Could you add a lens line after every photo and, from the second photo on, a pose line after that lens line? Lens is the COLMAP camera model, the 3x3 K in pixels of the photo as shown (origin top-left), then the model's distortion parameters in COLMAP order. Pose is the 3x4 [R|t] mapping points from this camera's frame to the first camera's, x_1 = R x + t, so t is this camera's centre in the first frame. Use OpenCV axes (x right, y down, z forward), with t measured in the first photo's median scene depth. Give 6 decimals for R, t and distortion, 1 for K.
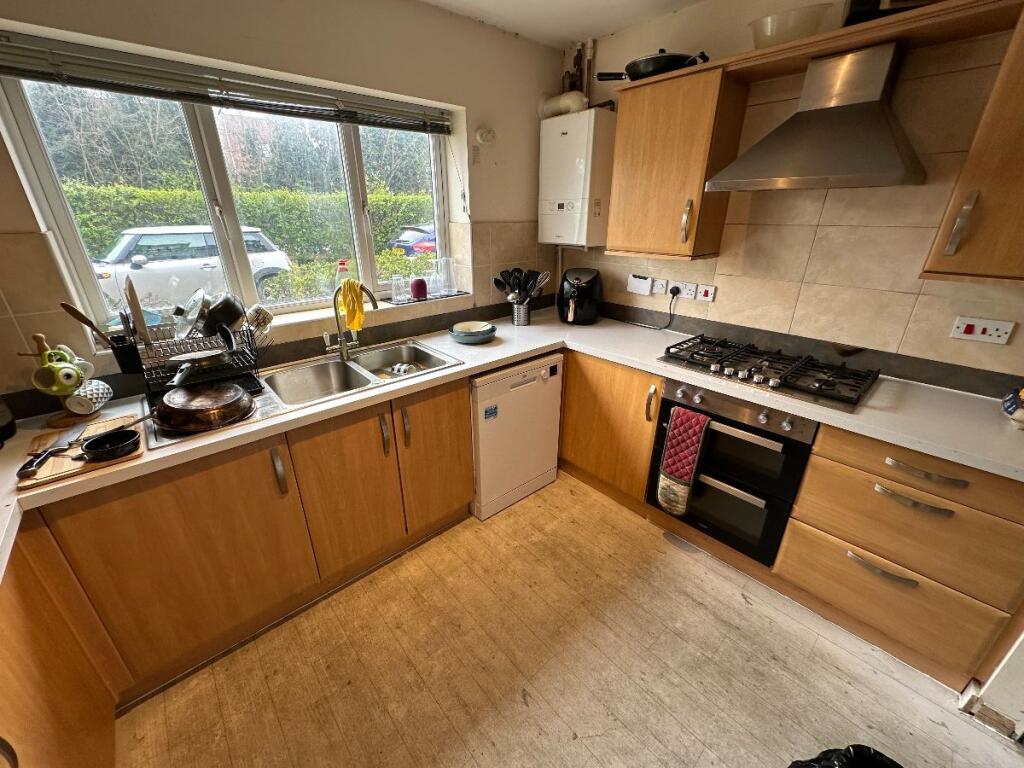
lens RADIAL K [[408.3, 0, 510.3], [0, 408.3, 382.9], [0, 0, 1]] dist [-0.002999, 0.000820]
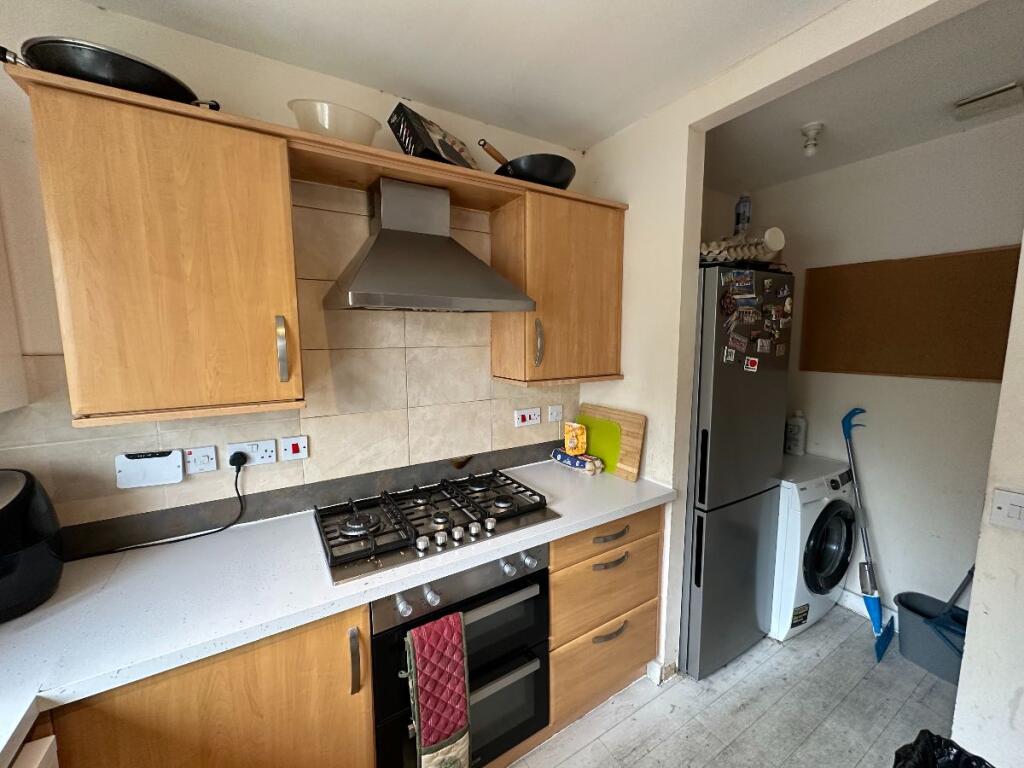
lens RADIAL K [[408.3, 0, 513.0], [0, 408.3, 385.6], [0, 0, 1]] dist [-0.002999, 0.000820]
pose [[0.181254, -0.120482, 0.976028, -0.102830], [0.385049, 0.921926, 0.042298, -0.226699], [-0.904922, 0.368152, 0.213494, 0.550254]]
